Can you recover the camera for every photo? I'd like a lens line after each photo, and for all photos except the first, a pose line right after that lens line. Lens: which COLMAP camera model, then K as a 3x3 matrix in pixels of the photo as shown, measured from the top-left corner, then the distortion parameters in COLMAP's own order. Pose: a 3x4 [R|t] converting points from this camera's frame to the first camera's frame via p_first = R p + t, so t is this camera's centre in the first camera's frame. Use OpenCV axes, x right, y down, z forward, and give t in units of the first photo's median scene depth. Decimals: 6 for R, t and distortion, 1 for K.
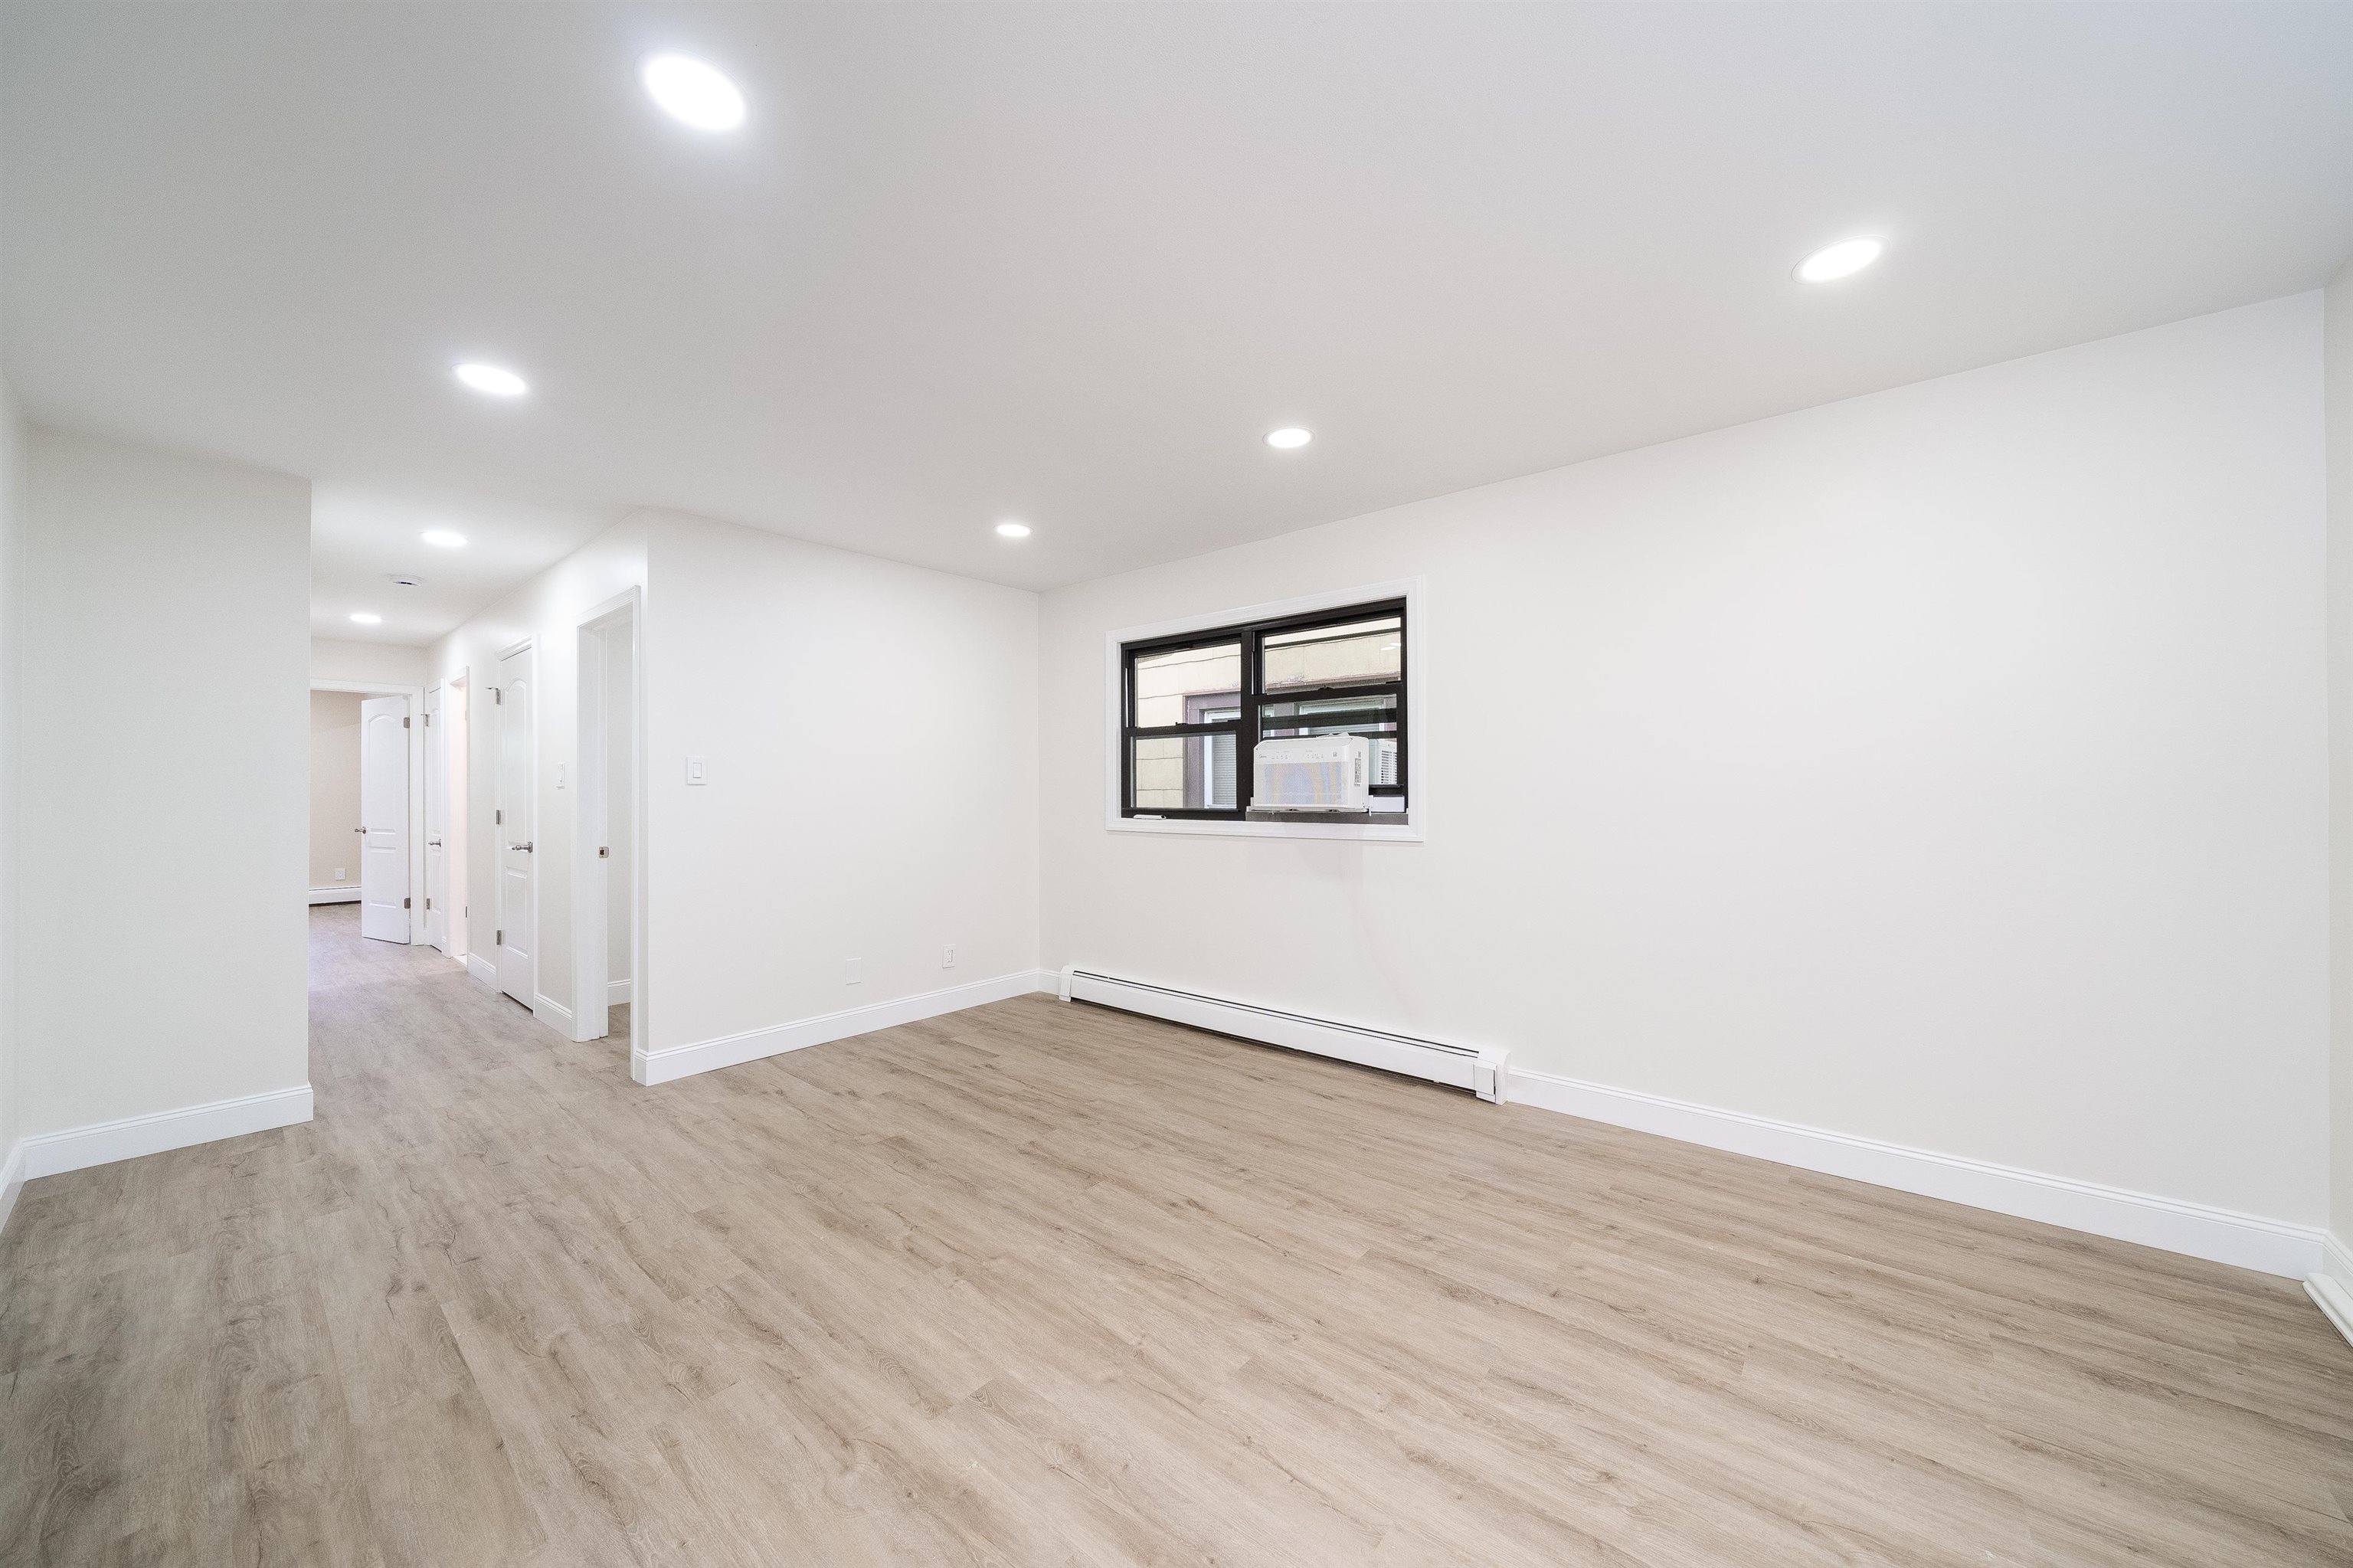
lens RADIAL K [[831.3, 0, 1237.5], [0, 831.3, 791.1], [0, 0, 1]] dist [-0.002737, -0.000306]
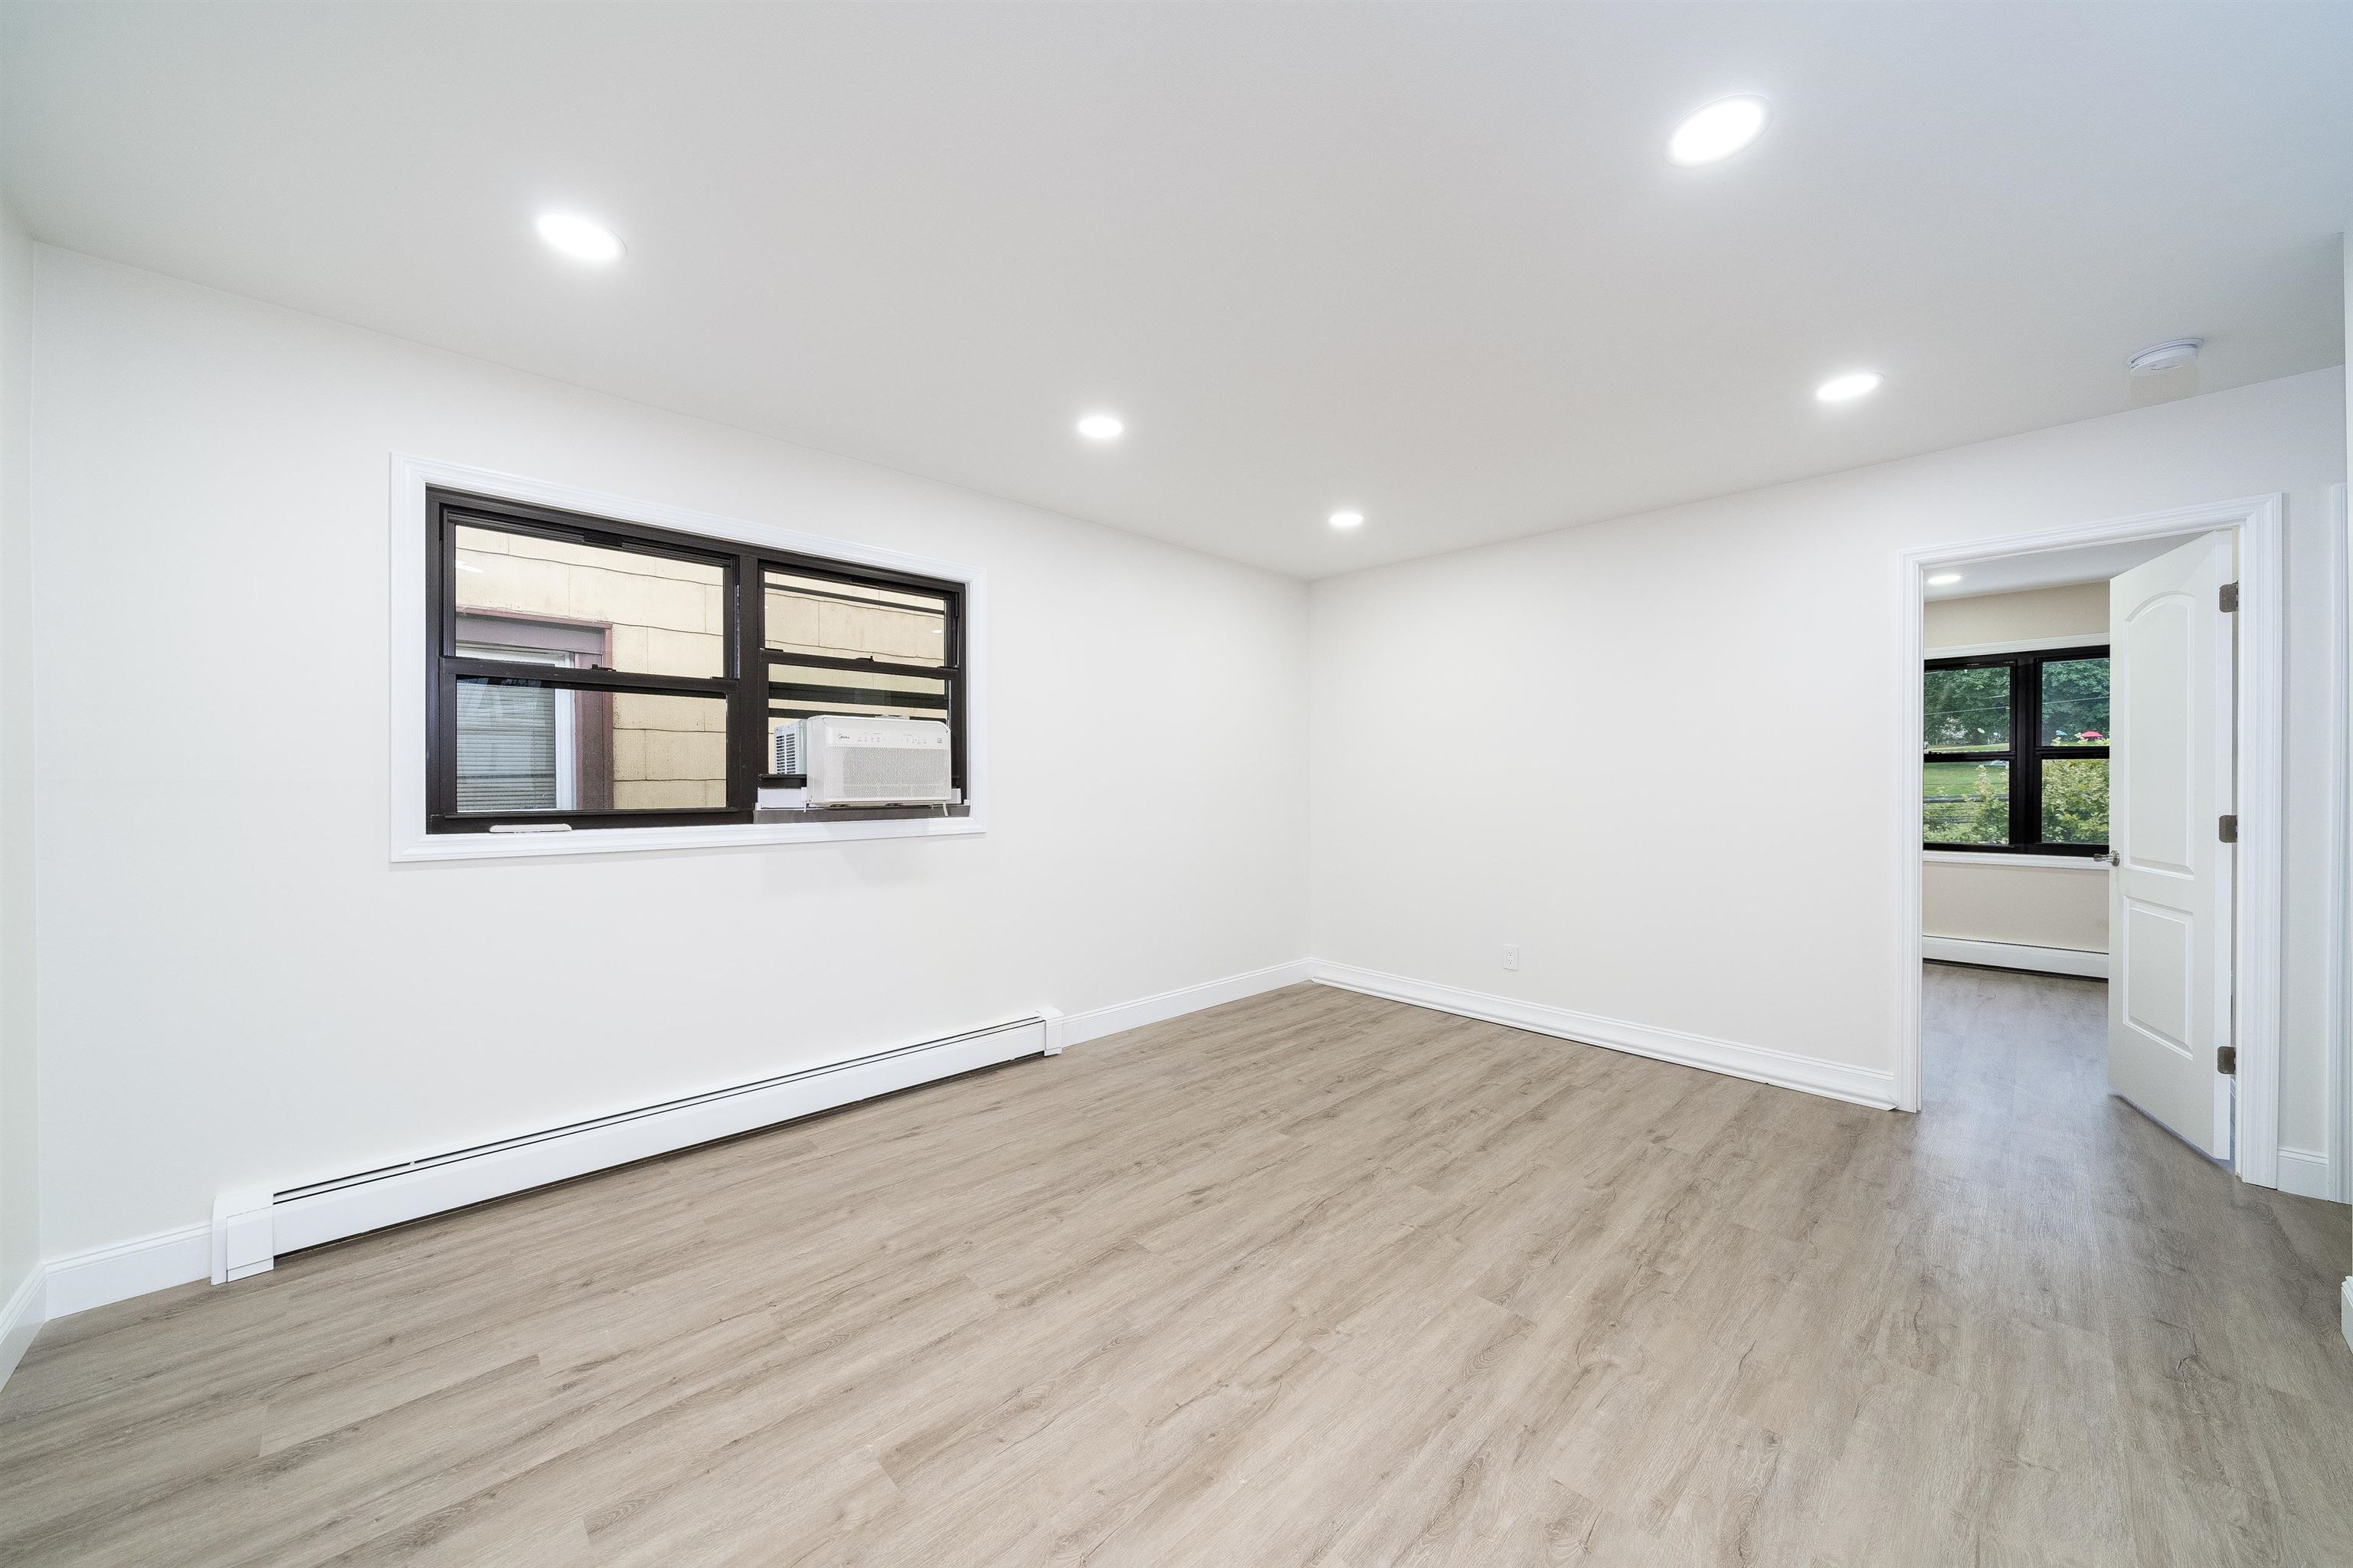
lens RADIAL K [[831.3, 0, 1175.6], [0, 831.3, 776.6], [0, 0, 1]] dist [-0.002737, -0.000306]
pose [[0.133766, 0.011792, 0.990943, -0.865924], [0.001652, 0.999925, -0.012122, 0.007464], [-0.991012, 0.003259, 0.133736, 0.733436]]
